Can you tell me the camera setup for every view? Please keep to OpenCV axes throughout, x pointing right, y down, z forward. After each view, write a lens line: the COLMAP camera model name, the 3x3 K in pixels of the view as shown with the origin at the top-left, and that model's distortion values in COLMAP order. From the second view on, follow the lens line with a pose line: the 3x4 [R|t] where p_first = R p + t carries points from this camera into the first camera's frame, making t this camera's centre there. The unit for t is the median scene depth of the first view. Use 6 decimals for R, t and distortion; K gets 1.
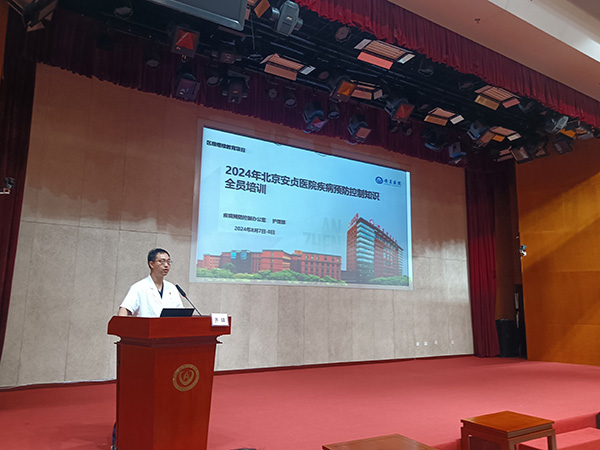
lens RADIAL K [[466.5, 0, 300.0], [0, 466.5, 225.0], [0, 0, 1]] dist [0.004617, 0.002290]
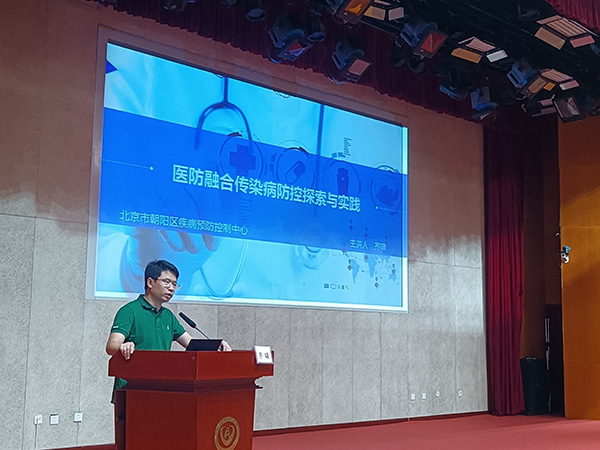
lens RADIAL K [[833.1, 0, 300.0], [0, 833.1, 225.0], [0, 0, 1]] dist [0.012032, -0.031992]
pose [[0.980063, 0.025960, 0.196985, -0.143736], [-0.032899, 0.998945, 0.032036, -0.014414], [-0.195945, -0.037878, 0.979883, -0.095043]]
